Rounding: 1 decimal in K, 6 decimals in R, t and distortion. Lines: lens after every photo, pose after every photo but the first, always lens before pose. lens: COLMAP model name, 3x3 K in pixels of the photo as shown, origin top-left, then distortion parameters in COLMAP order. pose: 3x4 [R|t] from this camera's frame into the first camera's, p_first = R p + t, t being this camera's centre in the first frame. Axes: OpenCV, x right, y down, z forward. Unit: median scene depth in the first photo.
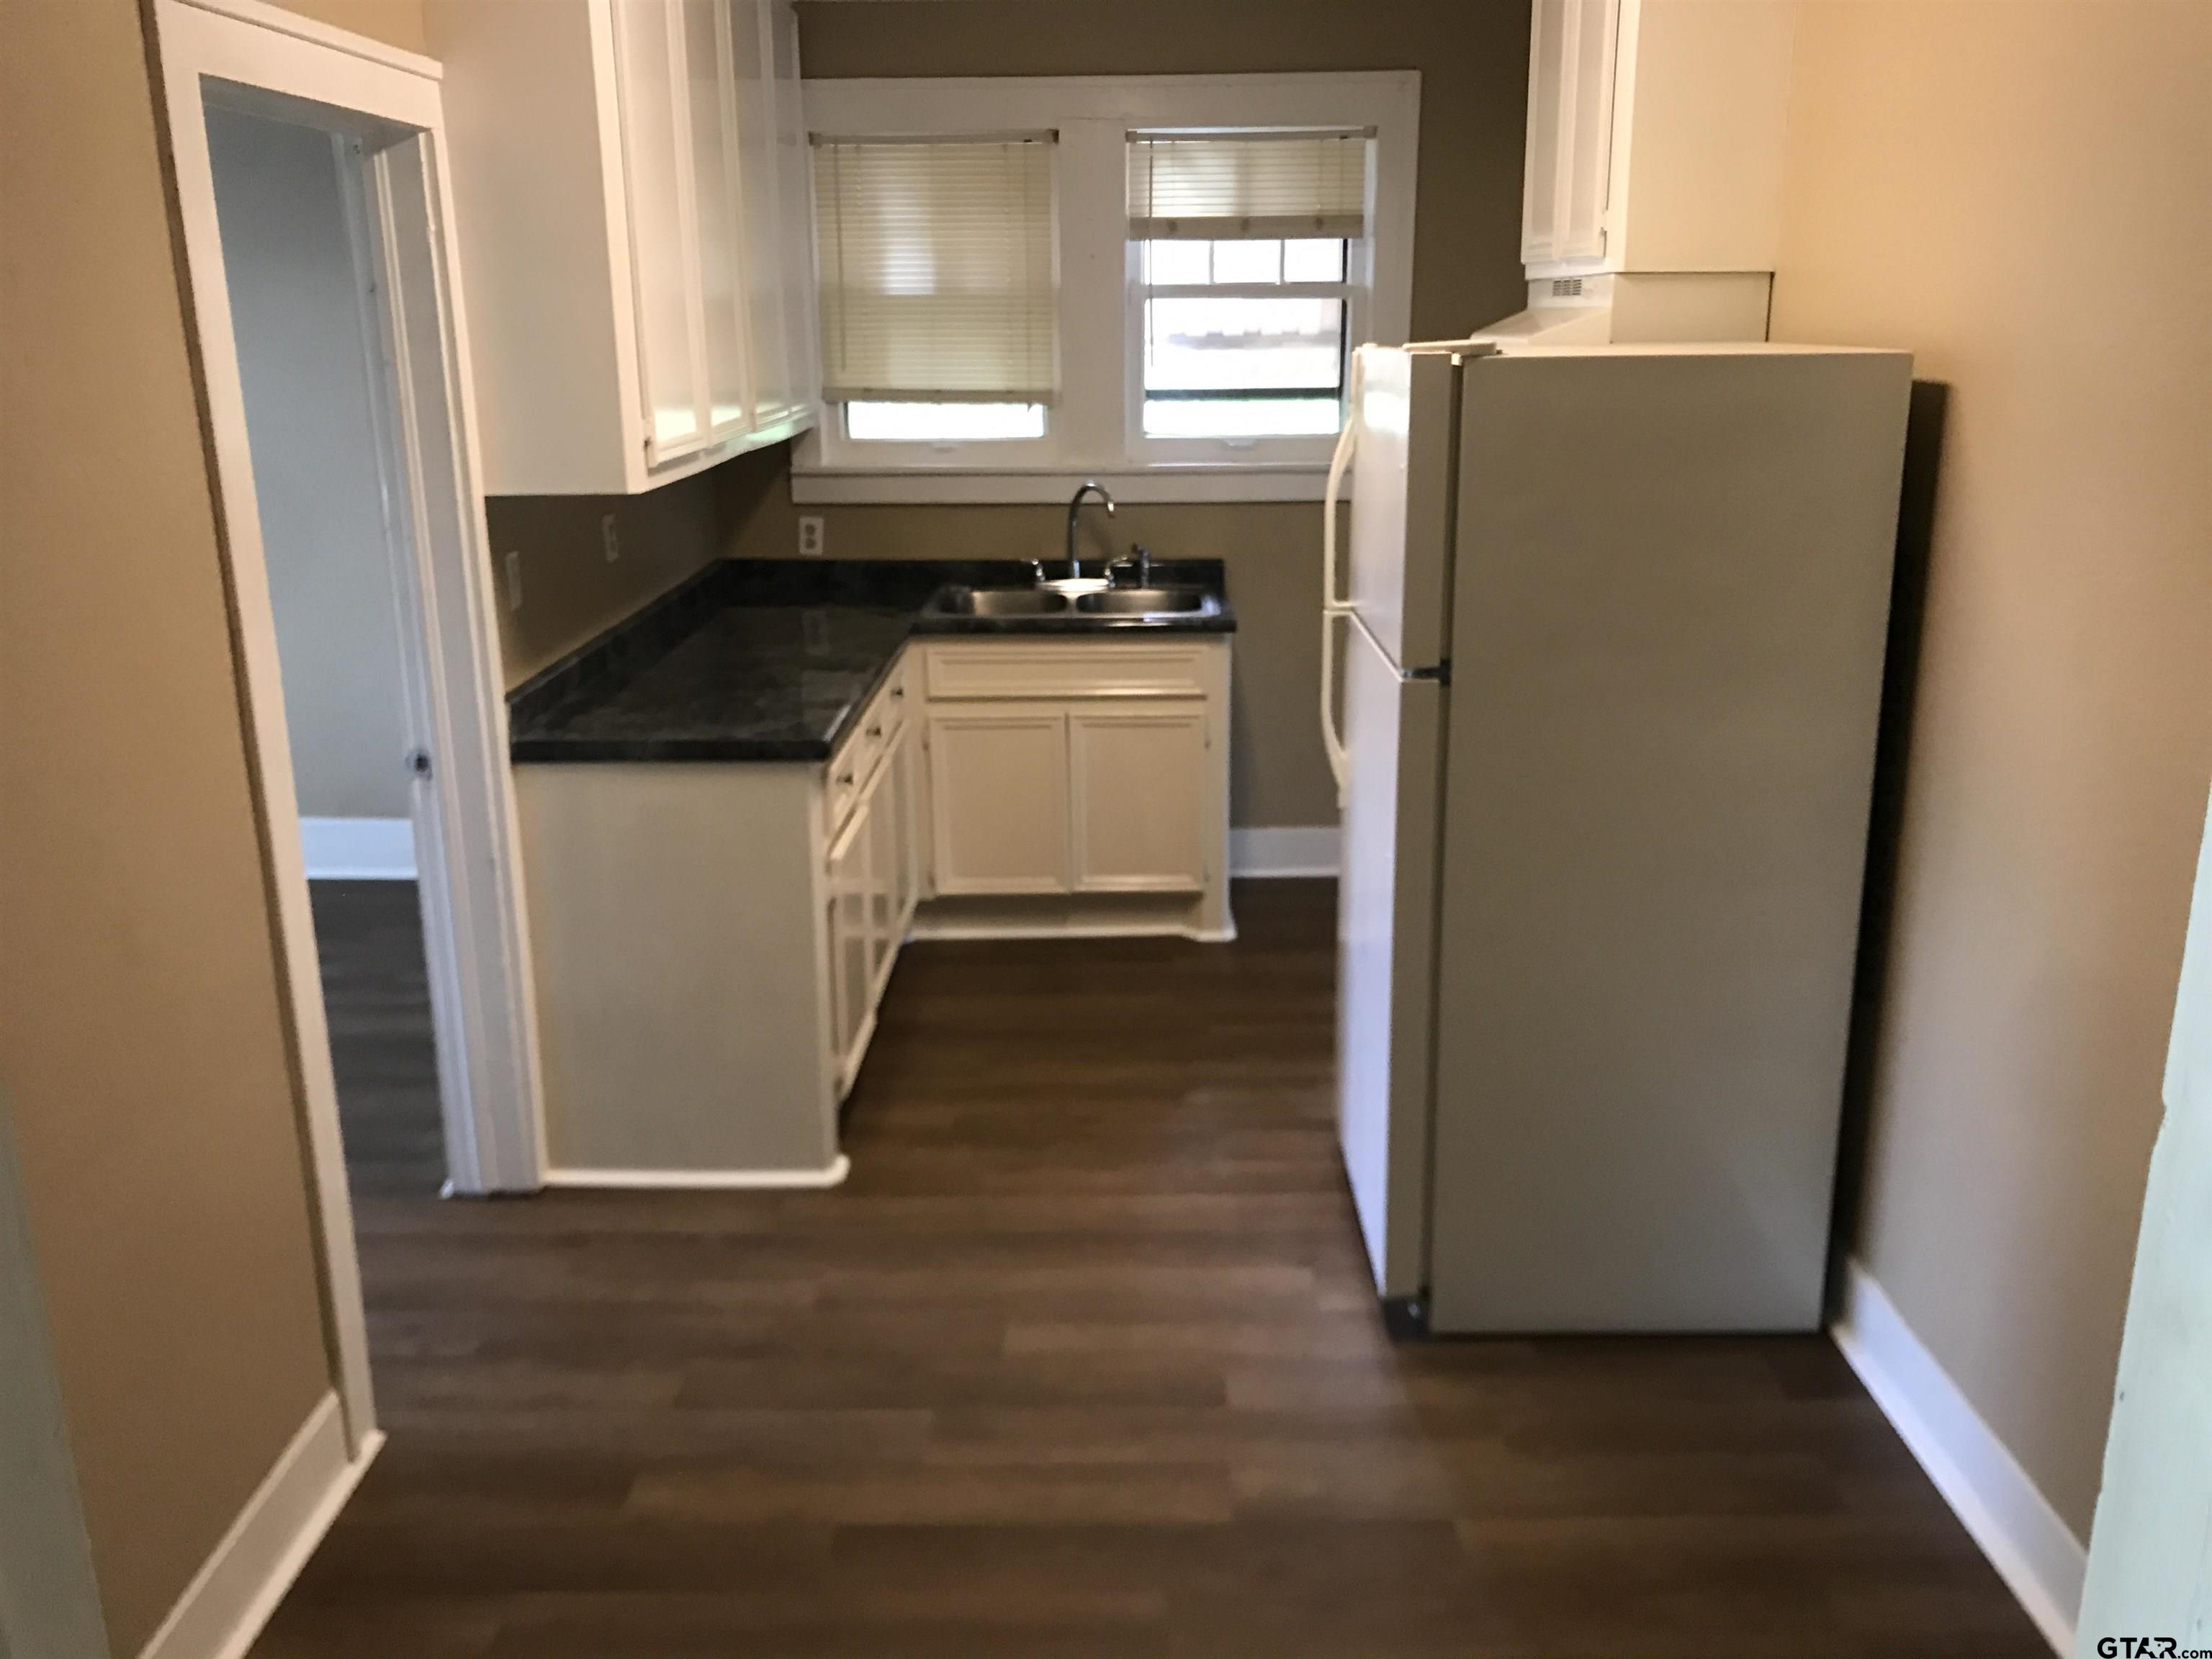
lens RADIAL K [[1860.5, 0, 1177.9], [0, 1860.5, 835.3], [0, 0, 1]] dist [0.001116, -0.002598]
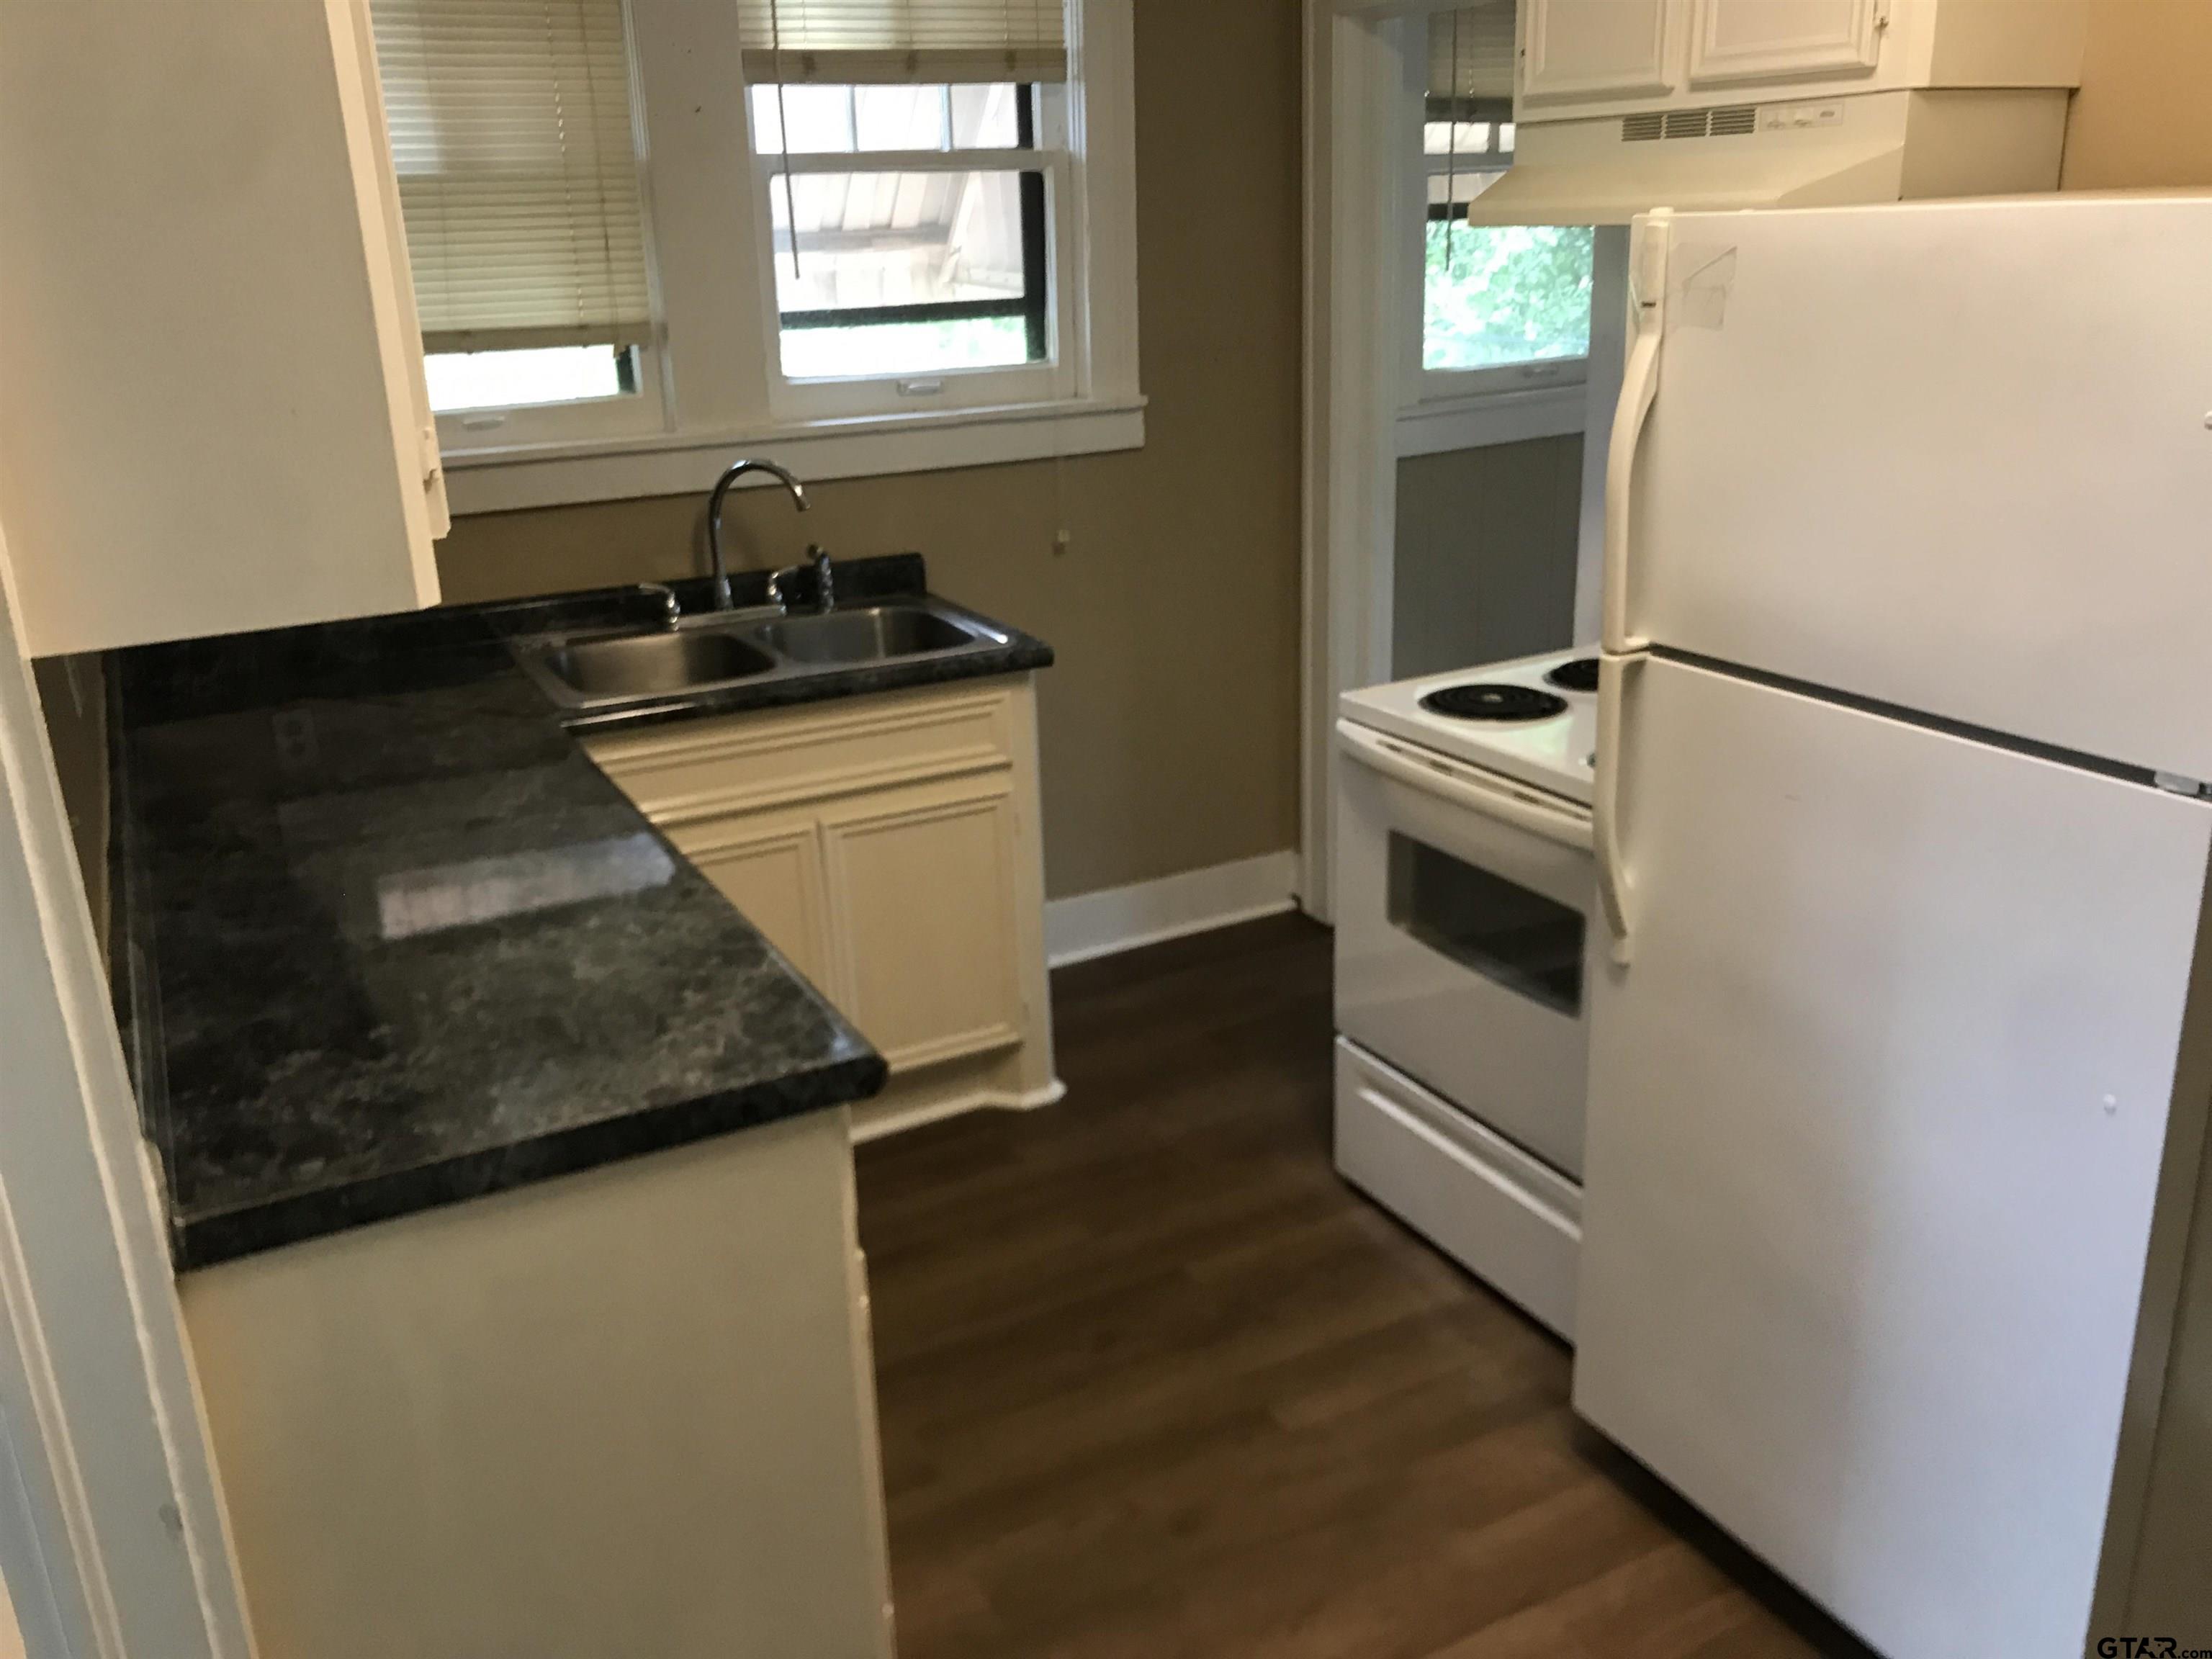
lens RADIAL K [[1845.5, 0, 1114.8], [0, 1845.5, 799.4], [0, 0, 1]] dist [0.000119, 0.002651]
pose [[0.897777, -0.158319, 0.411014, -0.213738], [0.146079, 0.987375, 0.061249, -0.091292], [-0.415522, 0.005052, 0.909569, 0.352790]]
